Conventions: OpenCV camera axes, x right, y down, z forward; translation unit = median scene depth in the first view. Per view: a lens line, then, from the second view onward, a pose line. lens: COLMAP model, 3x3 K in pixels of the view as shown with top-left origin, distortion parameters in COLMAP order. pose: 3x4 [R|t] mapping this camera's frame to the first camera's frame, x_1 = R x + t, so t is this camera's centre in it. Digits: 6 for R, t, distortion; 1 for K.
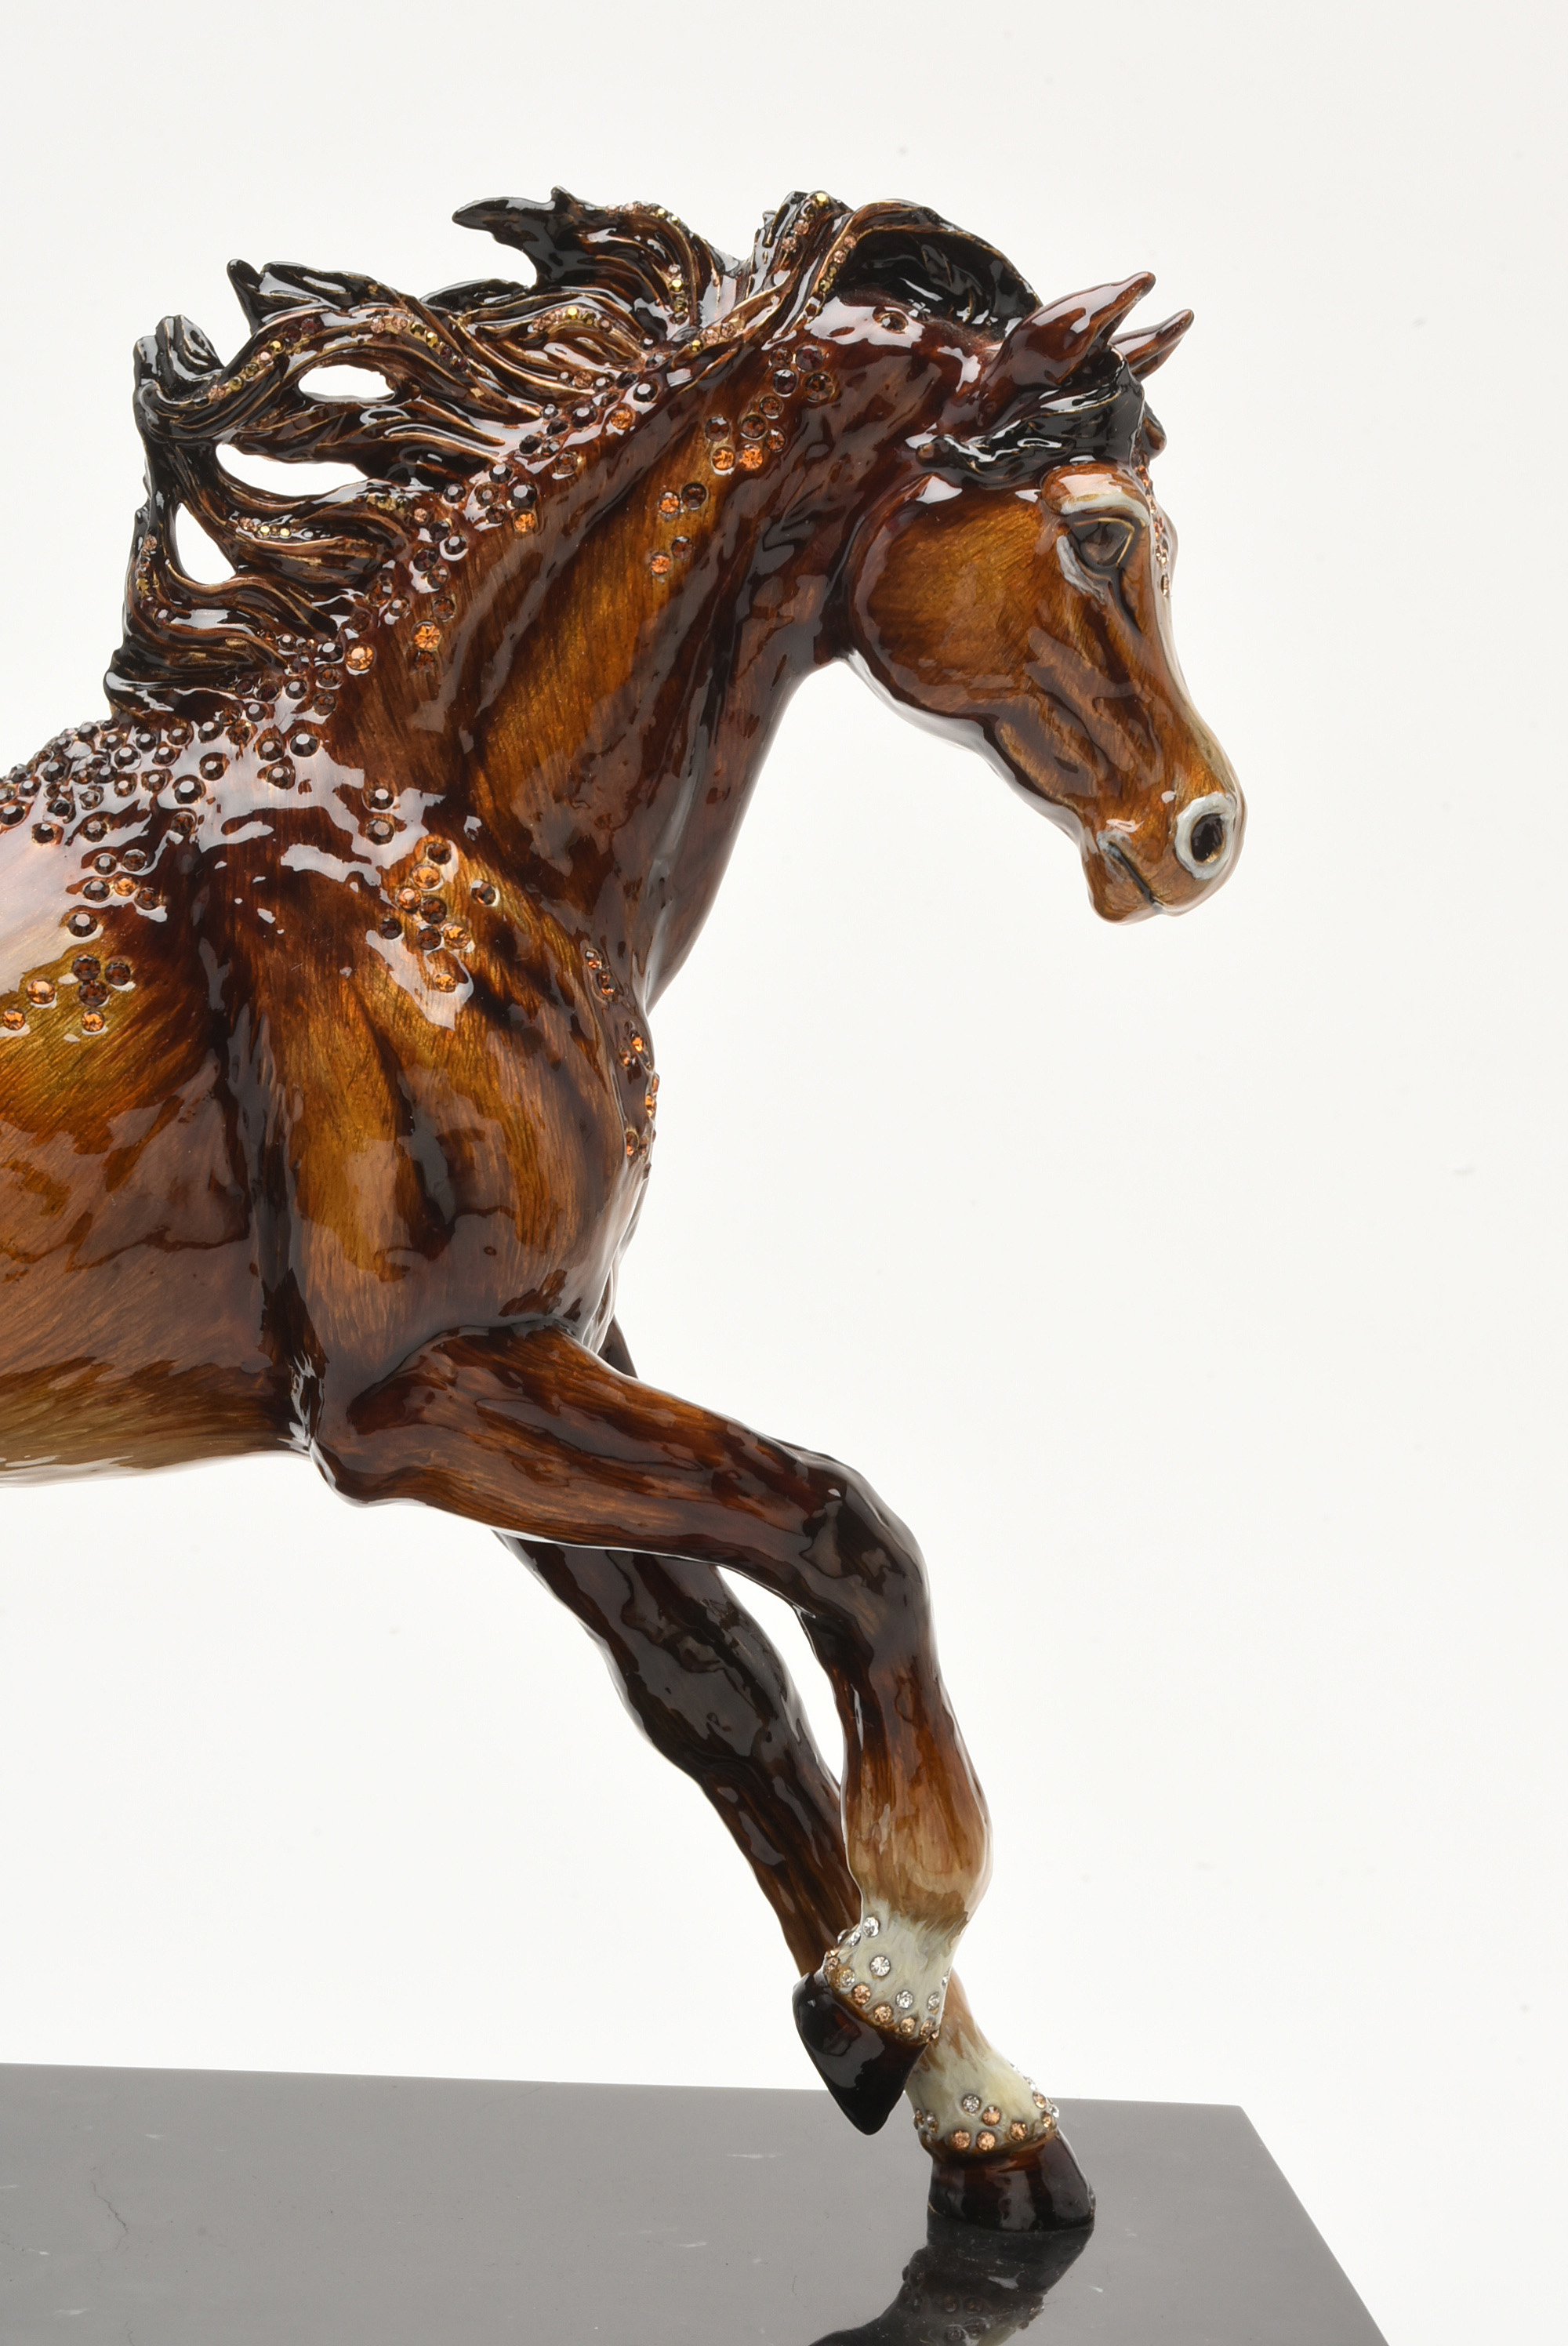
lens RADIAL K [[5323.2, 0, 802.5], [0, 5323.2, 1156.9], [0, 0, 1]] dist [0.002705, 0.000000]
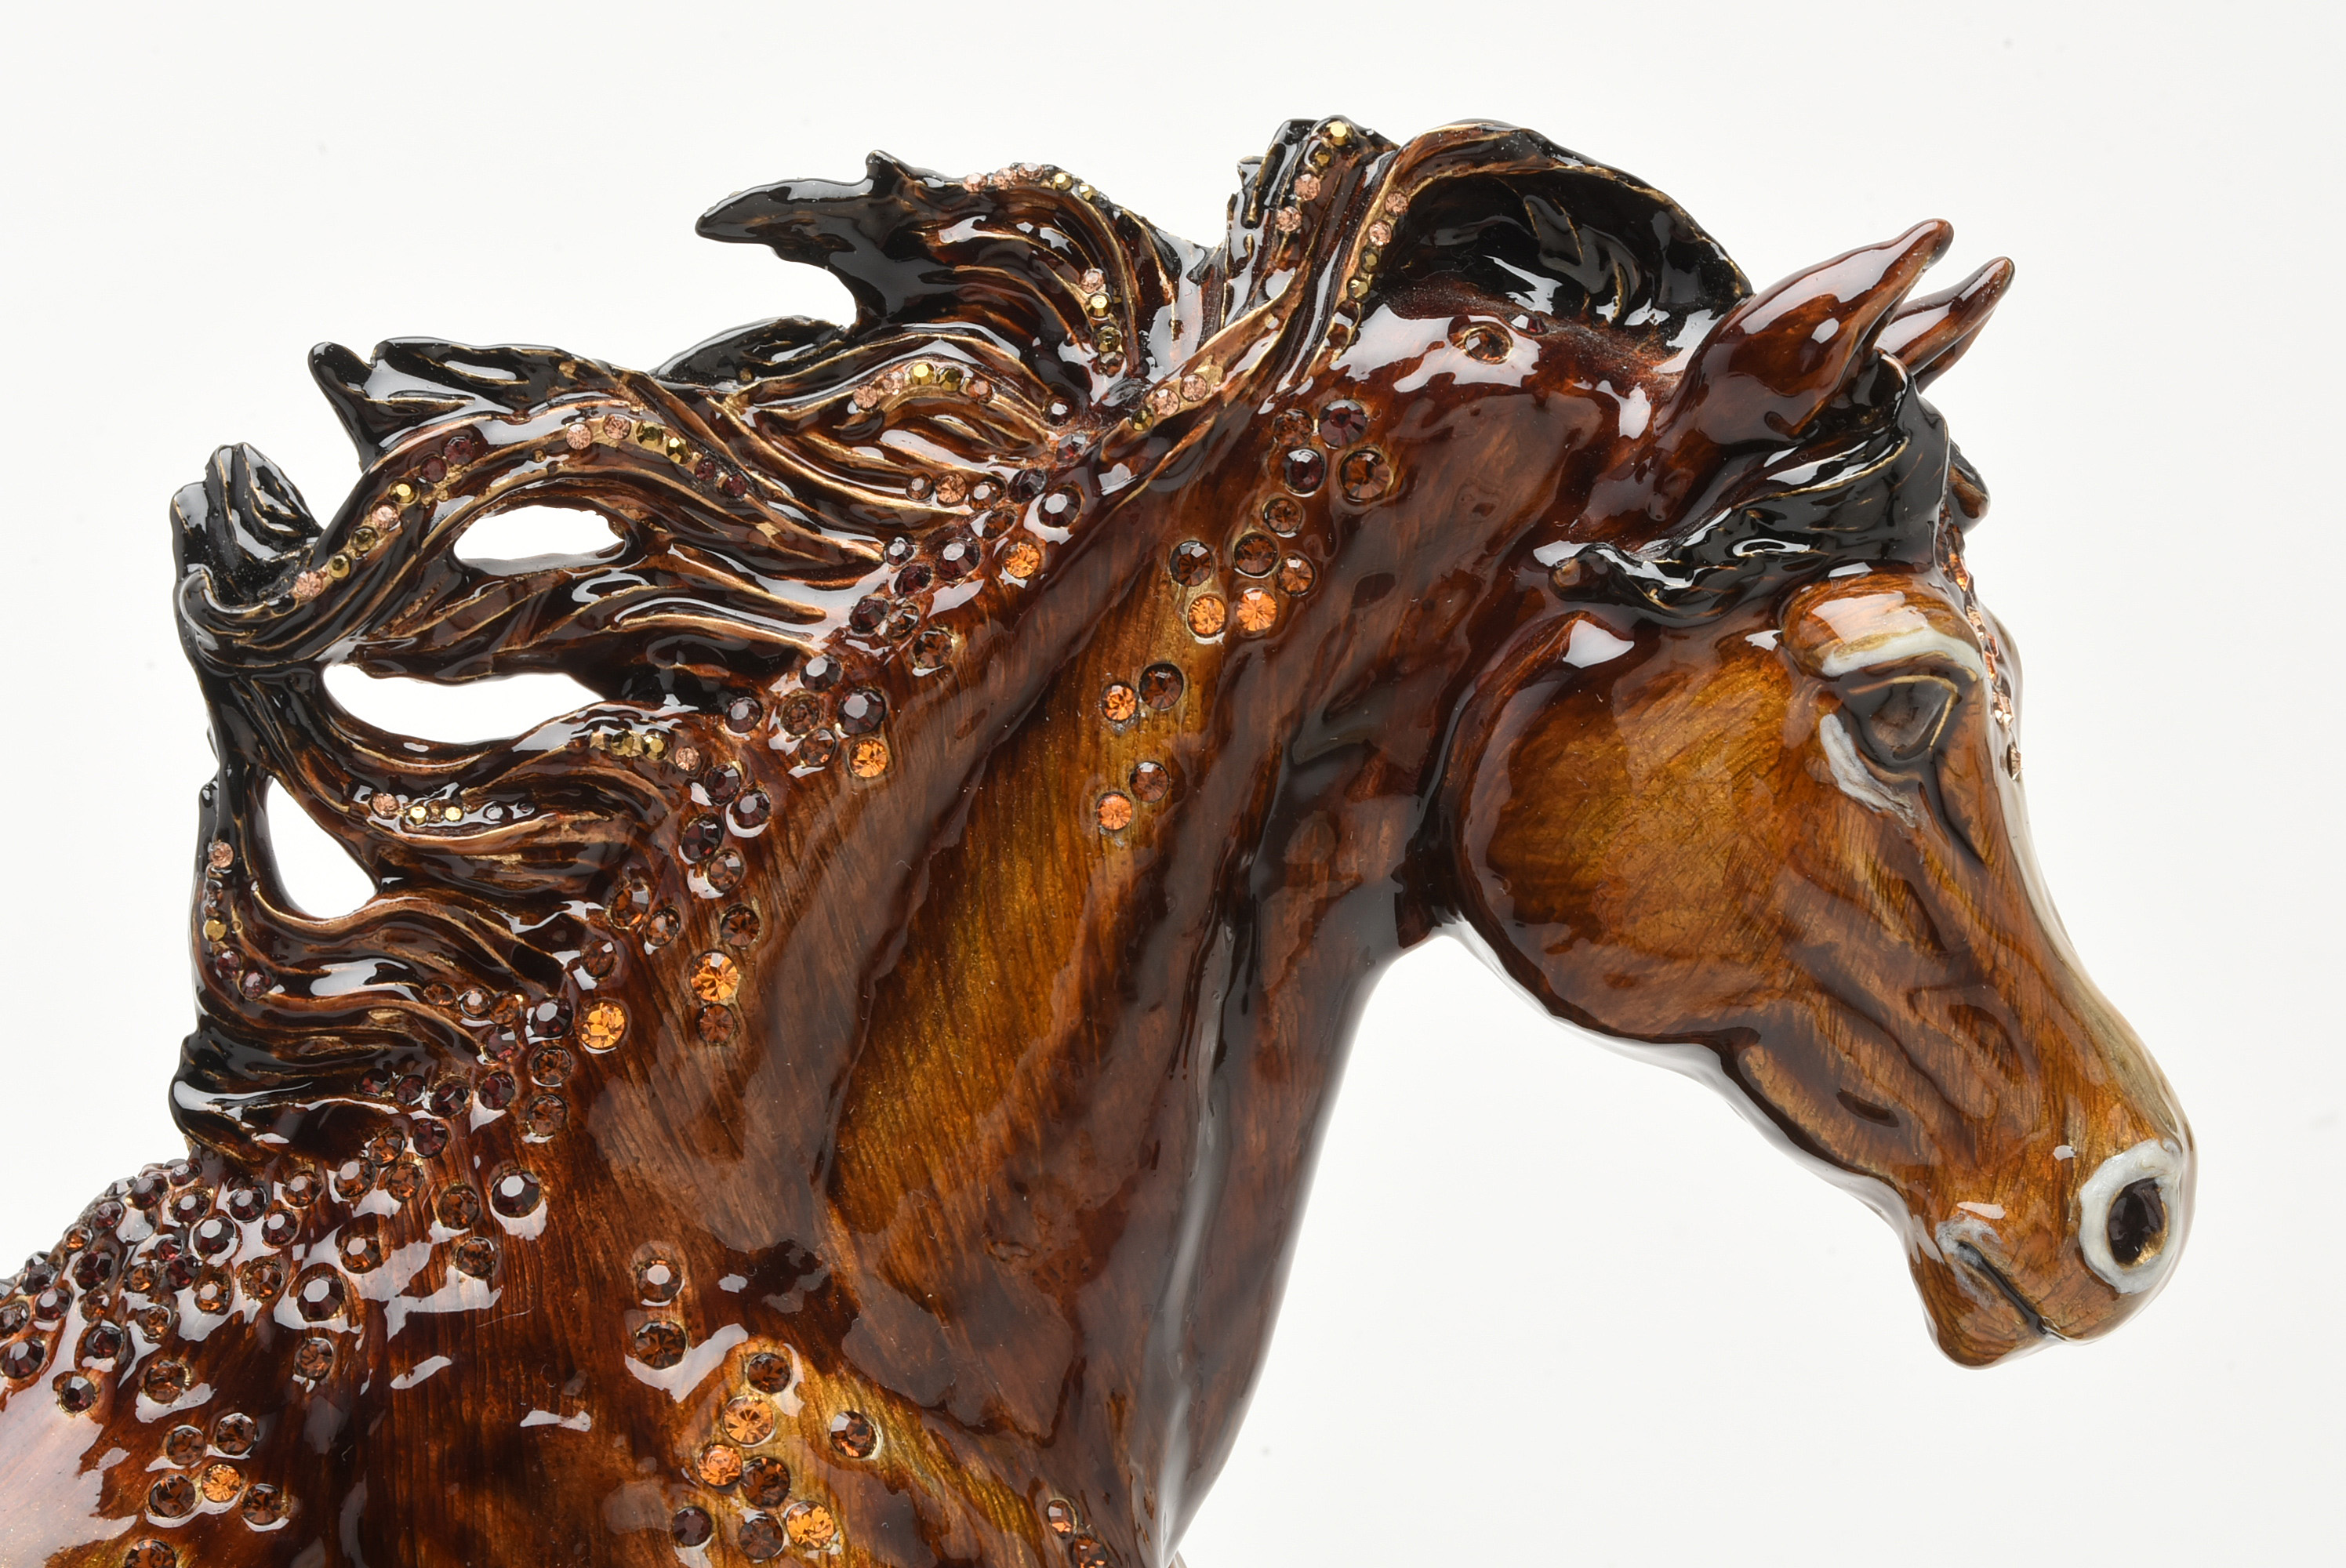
lens RADIAL K [[5323.2, 0, 1169.1], [0, 5323.2, 802.2], [0, 0, 1]] dist [0.002705, 0.000000]
pose [[0.994192, -0.092597, -0.054839, 0.010090], [0.093605, 0.995479, 0.016115, -0.120724], [0.053099, -0.021155, 0.998365, 0.436891]]
